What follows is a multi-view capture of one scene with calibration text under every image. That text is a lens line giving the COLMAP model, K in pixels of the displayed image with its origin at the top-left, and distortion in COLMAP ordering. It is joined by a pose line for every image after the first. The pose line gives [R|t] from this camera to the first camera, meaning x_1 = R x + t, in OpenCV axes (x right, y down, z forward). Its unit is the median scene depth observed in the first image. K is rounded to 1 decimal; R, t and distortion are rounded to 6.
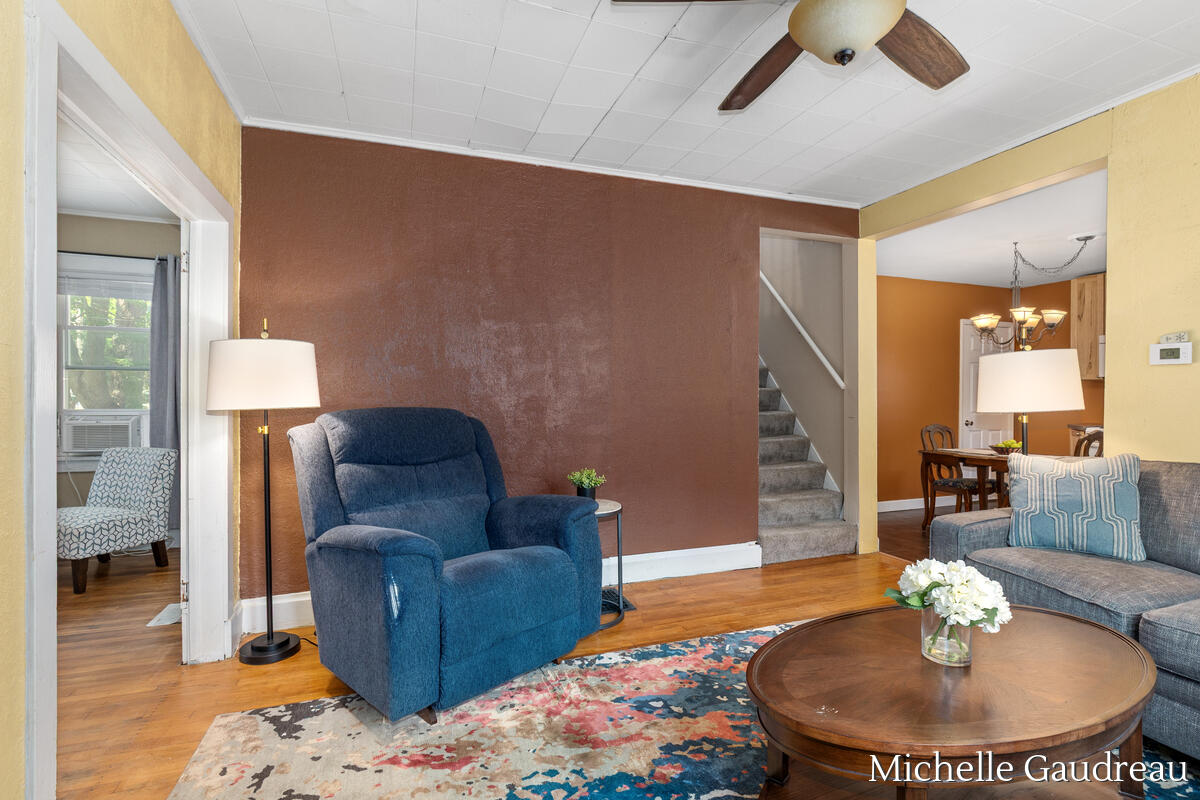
lens RADIAL K [[563.8, 0, 607.4], [0, 563.8, 400.2], [0, 0, 1]] dist [-0.017196, 0.000220]
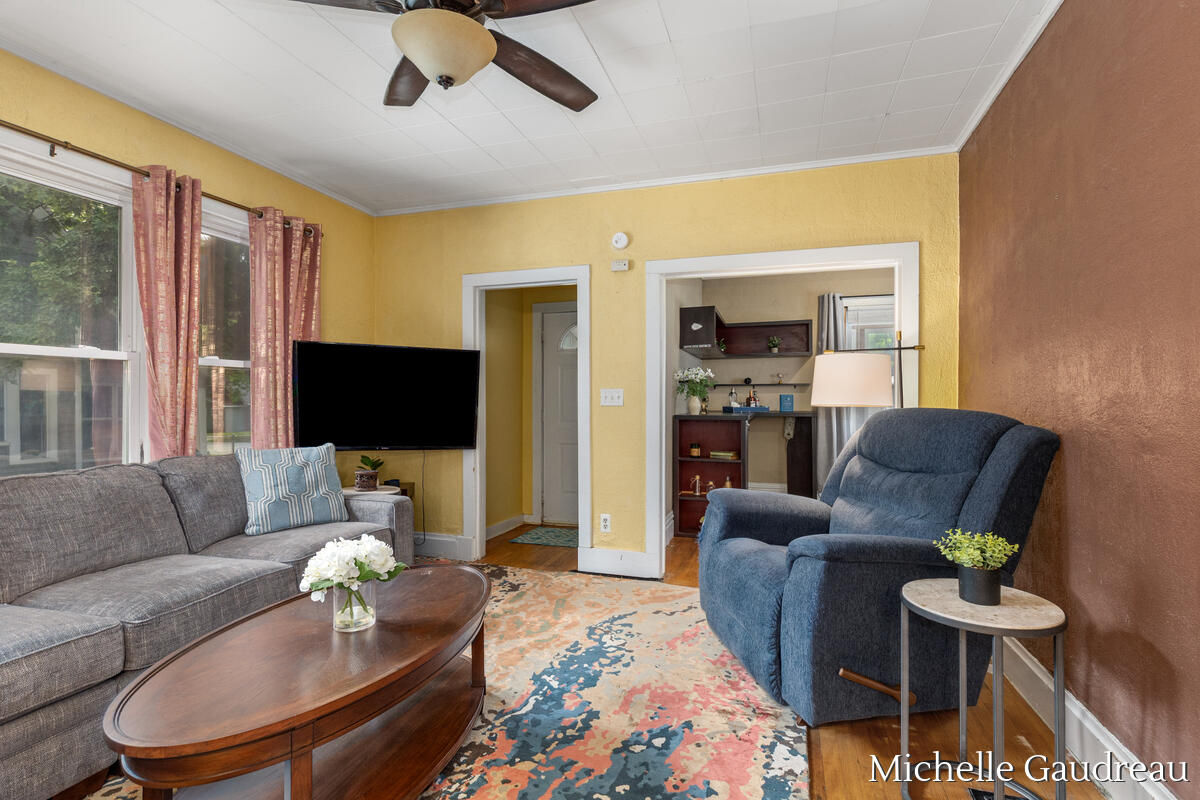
lens RADIAL K [[546.3, 0, 611.3], [0, 546.3, 400.4], [0, 0, 1]] dist [-0.001814, 0.000813]
pose [[-0.611542, -0.000100, -0.791212, 0.597326], [-0.007664, 0.999954, 0.005798, -0.001600], [0.791175, 0.009610, -0.611515, 1.069782]]
